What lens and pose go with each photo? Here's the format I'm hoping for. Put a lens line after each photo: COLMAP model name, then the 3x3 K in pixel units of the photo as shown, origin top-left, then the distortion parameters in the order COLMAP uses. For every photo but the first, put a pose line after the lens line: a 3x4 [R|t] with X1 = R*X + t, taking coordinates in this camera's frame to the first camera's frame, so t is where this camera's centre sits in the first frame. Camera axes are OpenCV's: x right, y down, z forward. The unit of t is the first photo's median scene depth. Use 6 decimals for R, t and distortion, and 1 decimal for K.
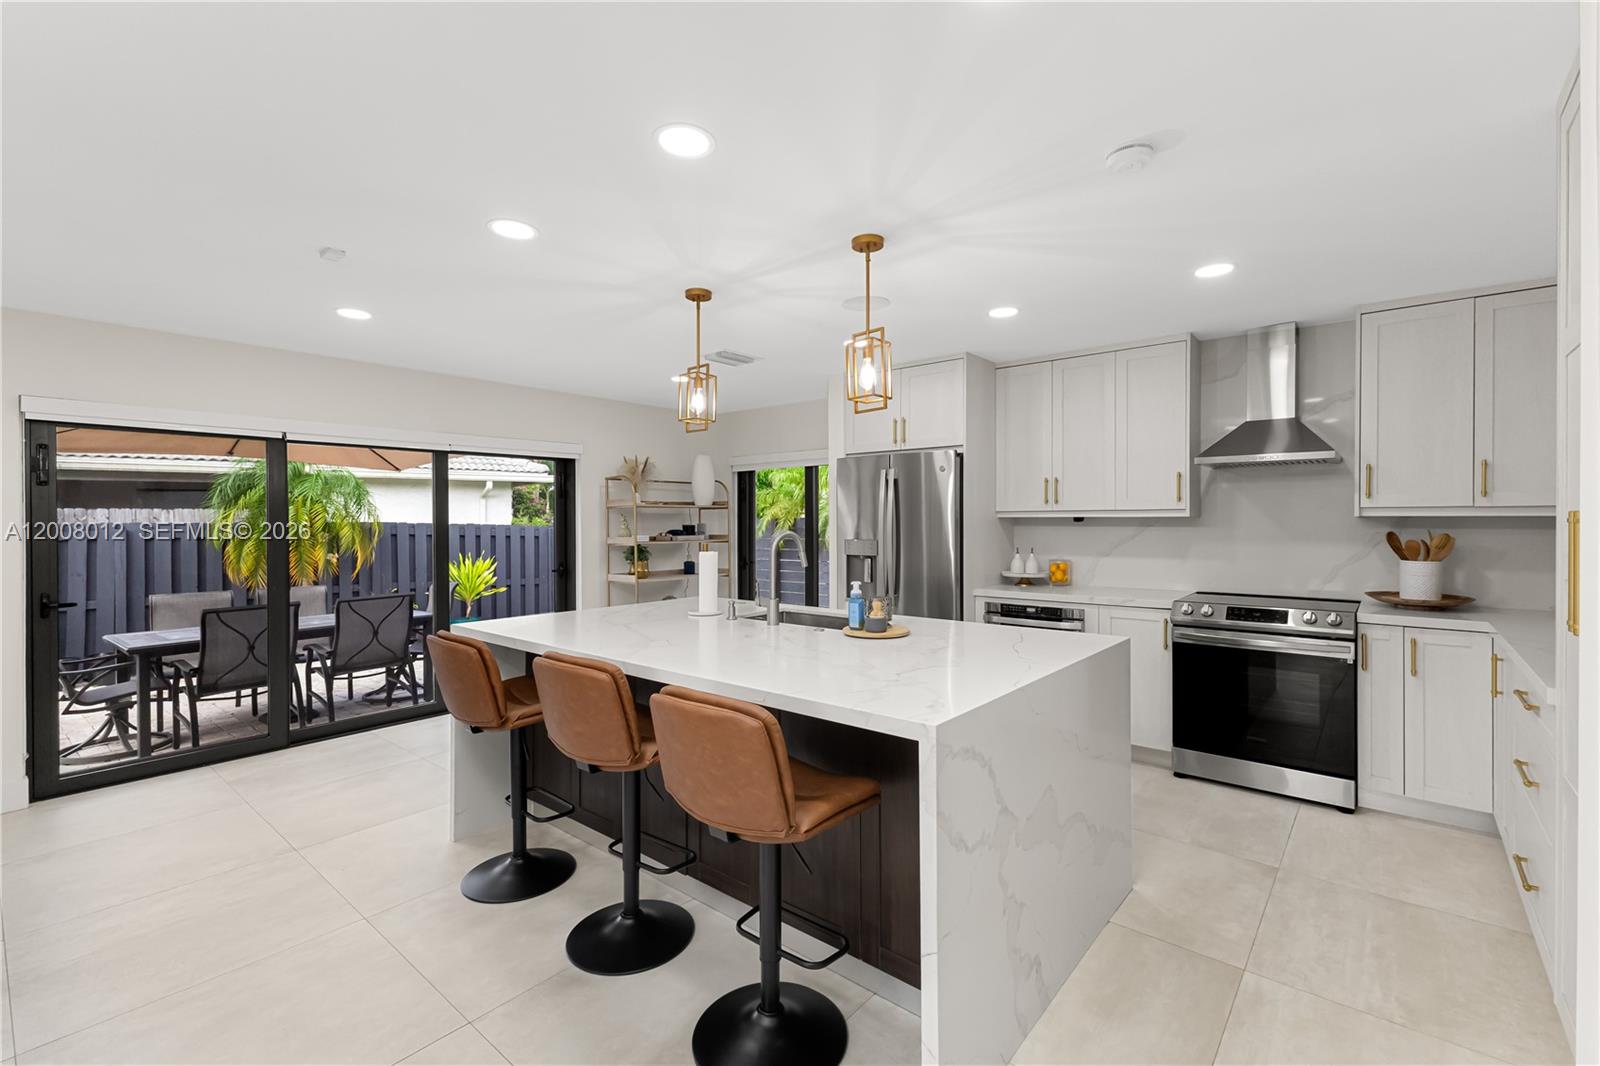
lens RADIAL K [[700.0, 0, 813.3], [0, 700.0, 524.7], [0, 0, 1]] dist [0.012038, -0.000007]
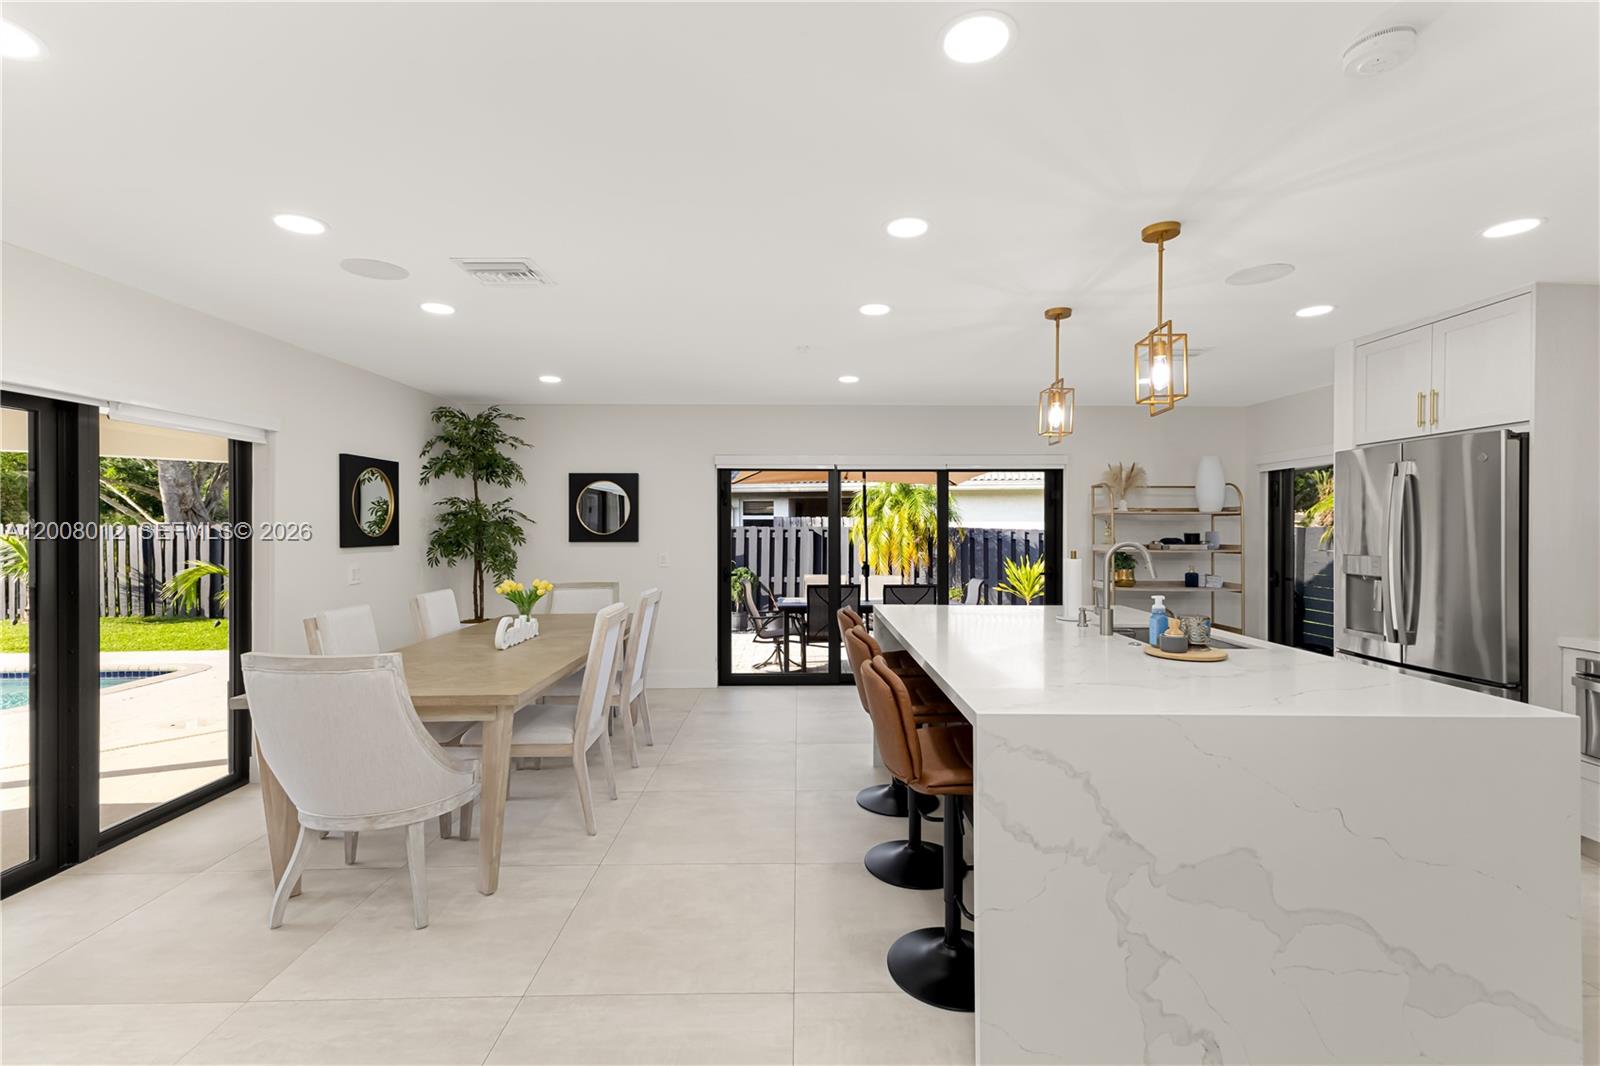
lens RADIAL K [[706.3, 0, 801.7], [0, 706.3, 528.0], [0, 0, 1]] dist [0.019329, -0.000207]
pose [[0.645744, 0.006961, -0.763523, 0.297336], [-0.009809, 0.999952, 0.000820, -0.003195], [0.763491, 0.006960, 0.645781, 0.017475]]
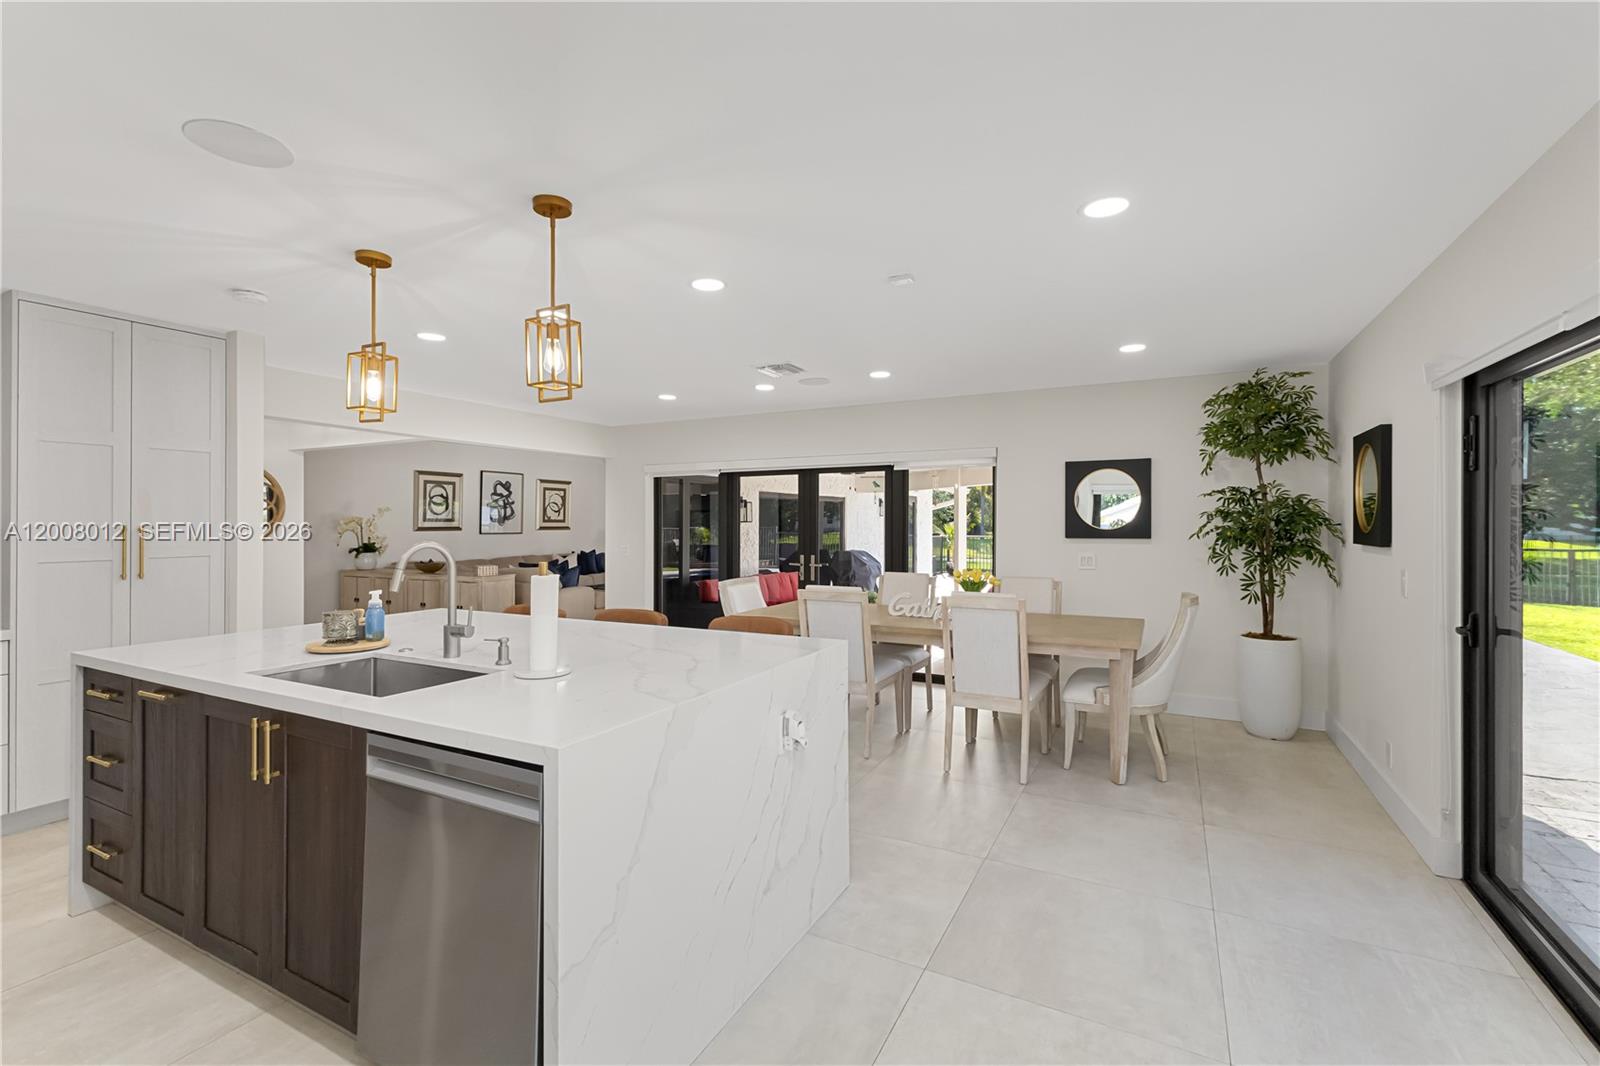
lens RADIAL K [[706.3, 0, 801.7], [0, 706.3, 528.0], [0, 0, 1]] dist [0.019329, -0.000207]
pose [[-0.979252, 0.013877, -0.202170, -0.203171], [0.010678, 0.999800, 0.016907, -0.012016], [0.202364, 0.014397, -0.979205, 1.302813]]
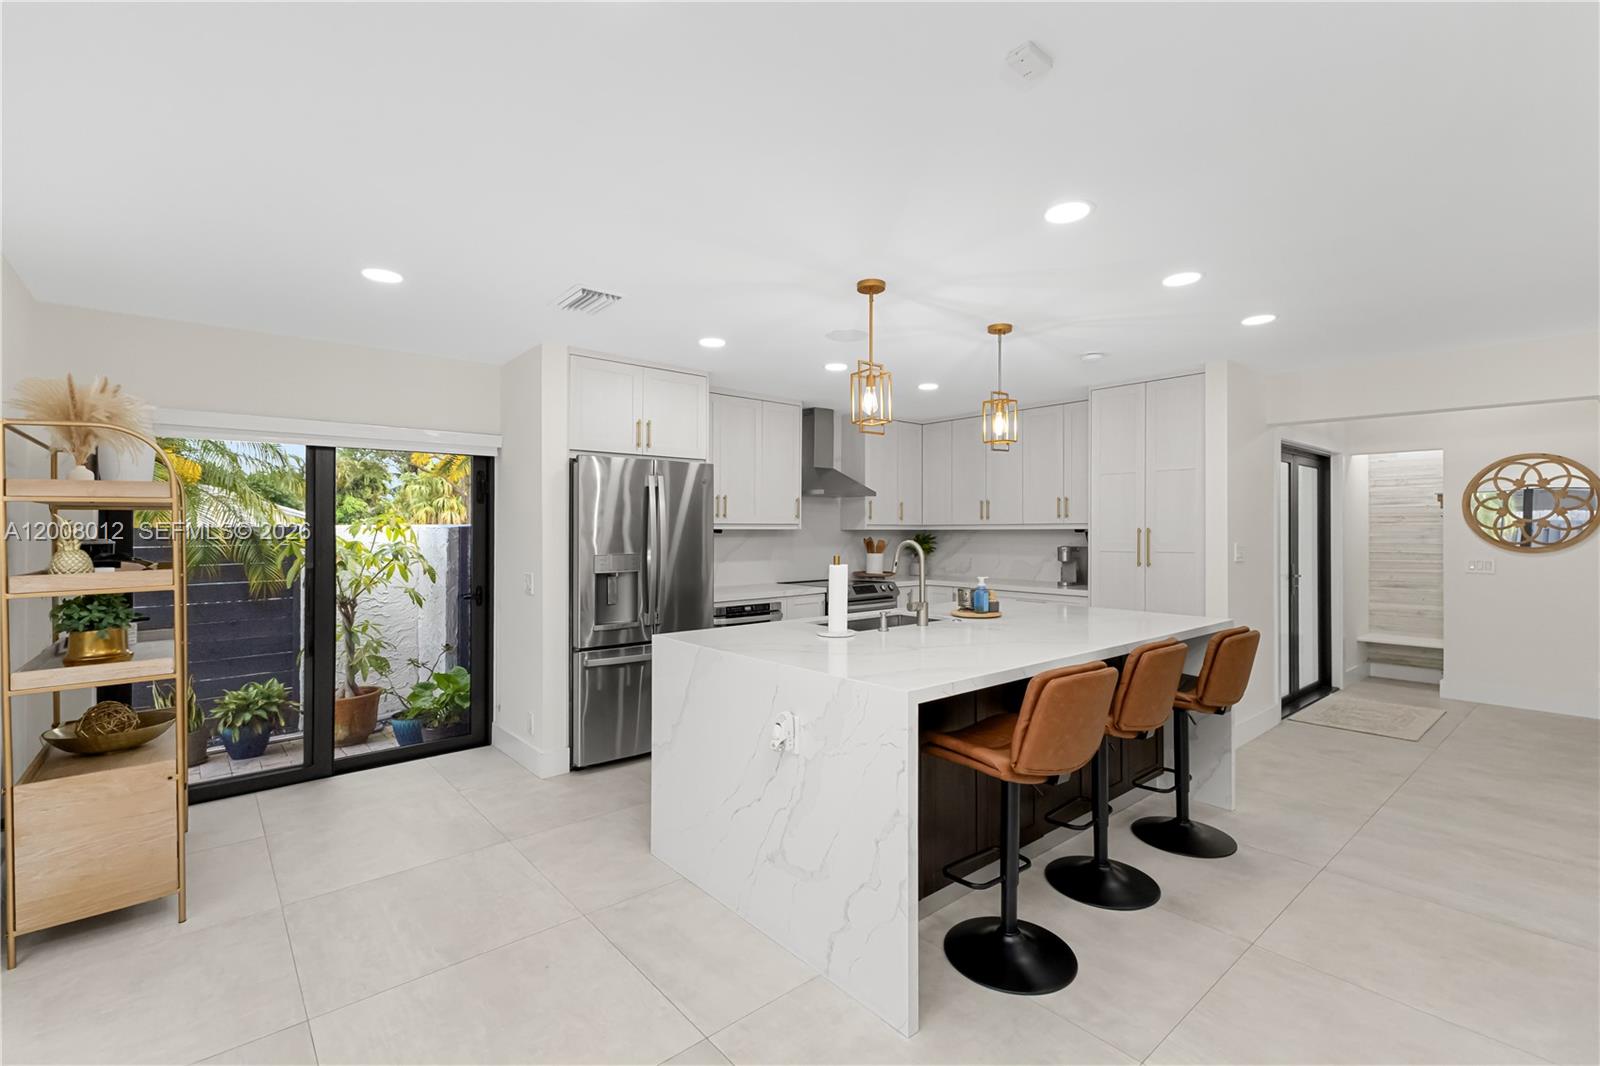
lens RADIAL K [[702.2, 0, 807.2], [0, 702.2, 530.1], [0, 0, 1]] dist [0.011707, 0.000055]
pose [[0.171171, 0.006247, 0.985221, -0.811201], [0.007358, 0.999944, -0.007619, 0.000859], [-0.985214, 0.008553, 0.171116, 0.687114]]
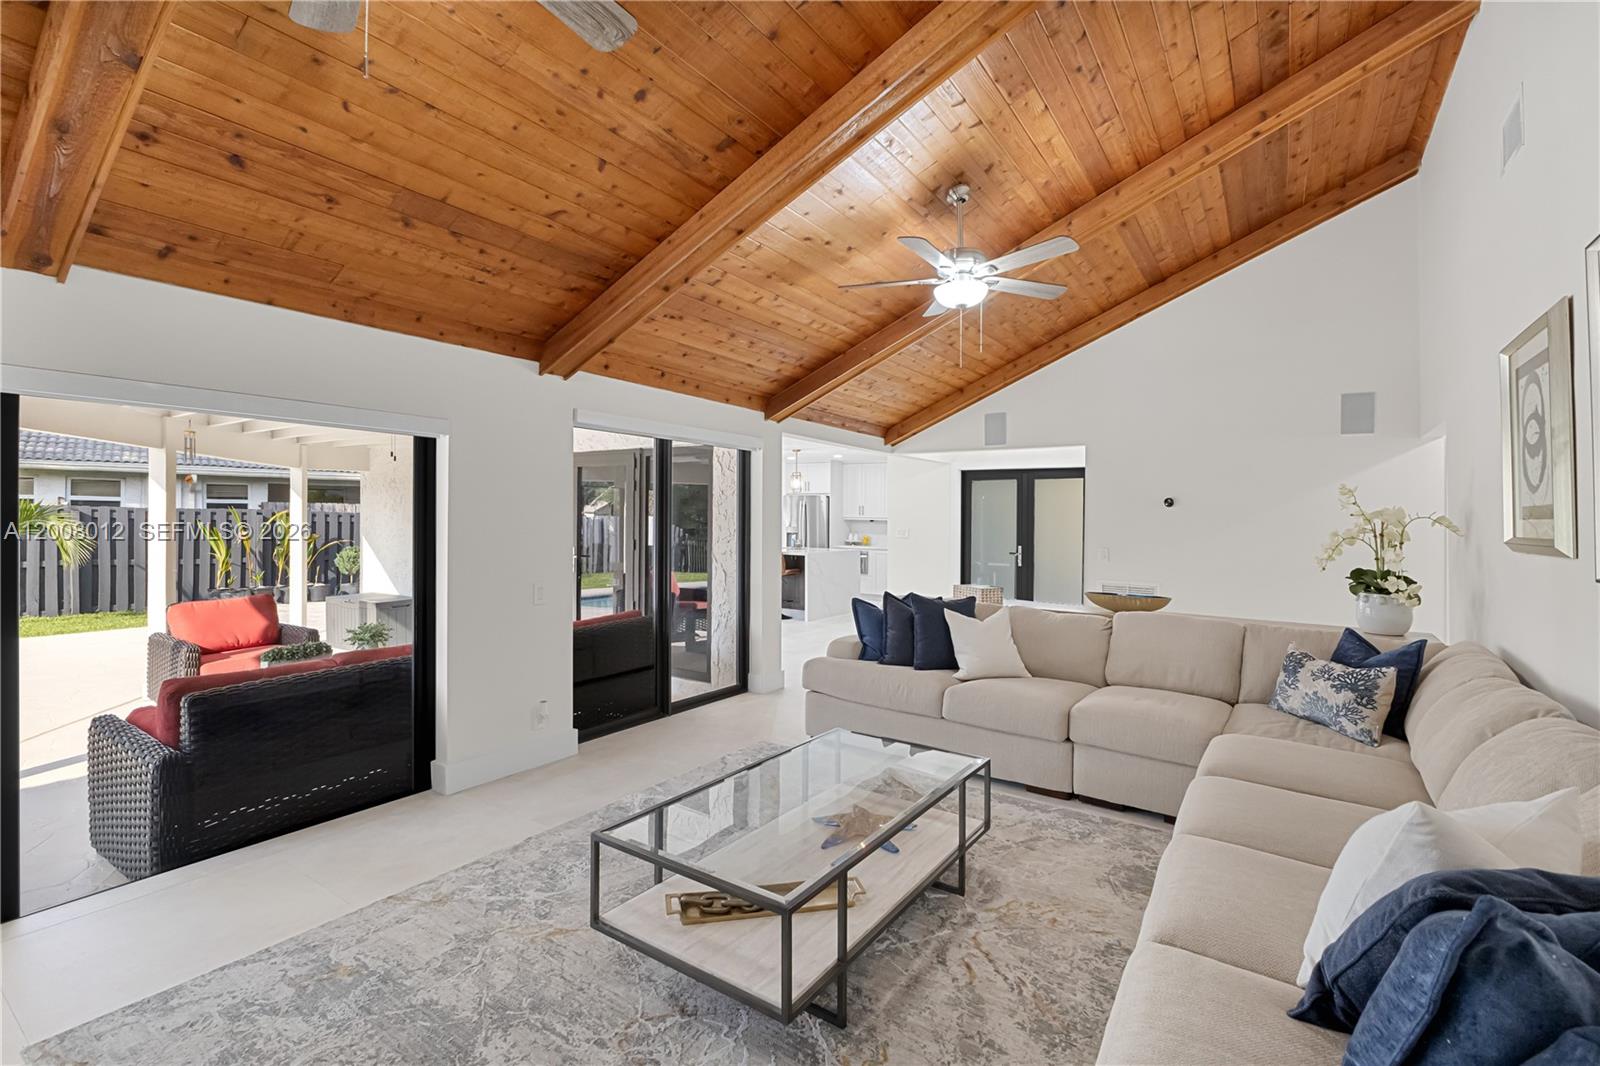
lens RADIAL K [[721.3, 0, 800.0], [0, 721.3, 533.0], [0, 0, 1]] dist [-0.000016, -0.000003]
pose [[0.995720, 0.015550, 0.091107, -0.163634], [-0.016818, 0.999772, 0.013159, 0.008809], [-0.090882, -0.014635, 0.995754, -1.873093]]
